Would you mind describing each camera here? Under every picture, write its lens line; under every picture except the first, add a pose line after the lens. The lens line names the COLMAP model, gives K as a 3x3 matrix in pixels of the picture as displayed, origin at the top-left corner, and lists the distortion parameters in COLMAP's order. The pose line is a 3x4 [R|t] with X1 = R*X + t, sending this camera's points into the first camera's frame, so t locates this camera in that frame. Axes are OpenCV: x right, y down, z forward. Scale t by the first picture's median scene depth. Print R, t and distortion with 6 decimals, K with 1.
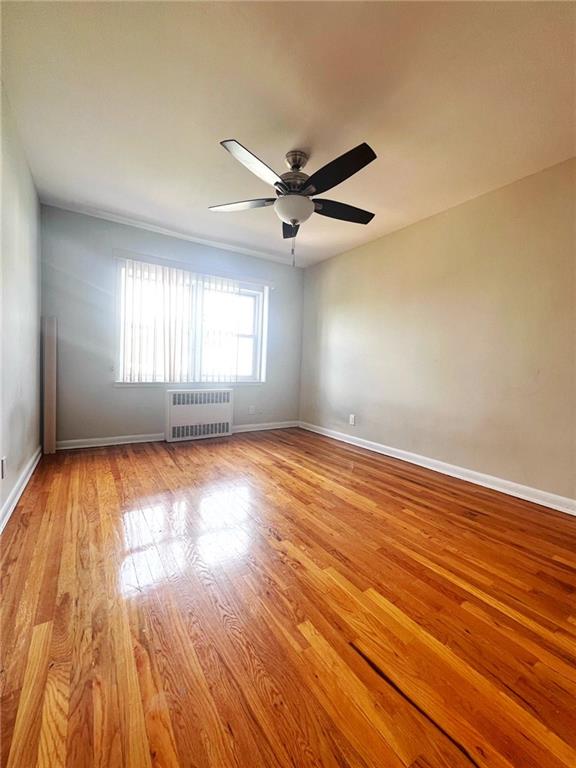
lens RADIAL K [[306.8, 0, 289.9], [0, 306.8, 382.0], [0, 0, 1]] dist [-0.002234, 0.000772]
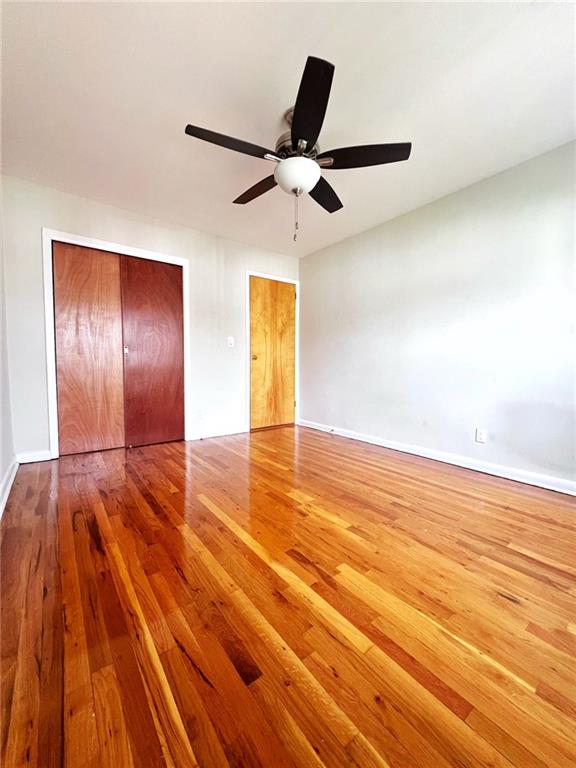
lens RADIAL K [[306.8, 0, 289.9], [0, 306.8, 382.0], [0, 0, 1]] dist [-0.002234, 0.000772]
pose [[-0.996633, -0.035413, -0.073954, 0.057212], [-0.044451, 0.991238, 0.124382, -0.065255], [0.068901, 0.127251, -0.989475, 1.424825]]
